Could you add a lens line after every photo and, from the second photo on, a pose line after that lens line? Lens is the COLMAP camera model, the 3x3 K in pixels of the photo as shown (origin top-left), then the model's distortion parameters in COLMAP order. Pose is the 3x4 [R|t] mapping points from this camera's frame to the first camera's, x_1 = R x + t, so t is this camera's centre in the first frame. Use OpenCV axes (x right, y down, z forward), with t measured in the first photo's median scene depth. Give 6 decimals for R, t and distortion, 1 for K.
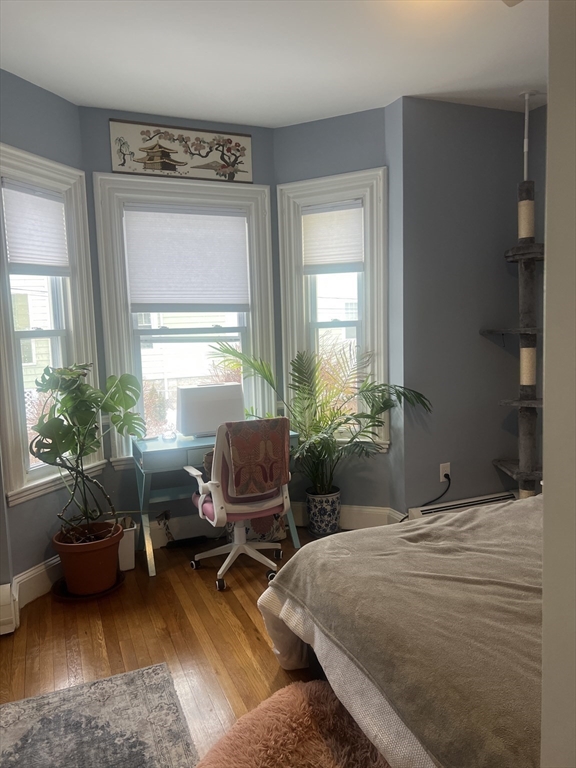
lens RADIAL K [[576.8, 0, 289.0], [0, 576.8, 386.8], [0, 0, 1]] dist [0.049916, -0.060974]
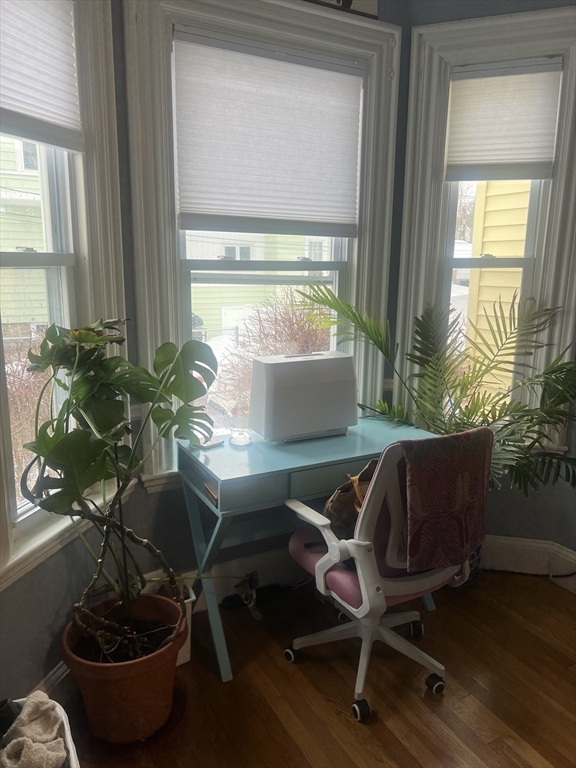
lens RADIAL K [[576.8, 0, 286.5], [0, 576.8, 382.4], [0, 0, 1]] dist [0.049916, -0.060974]
pose [[0.994371, 0.019139, 0.104216, -0.231528], [-0.029041, 0.995117, 0.094334, -0.034271], [-0.101902, -0.096829, 0.990071, 0.412987]]
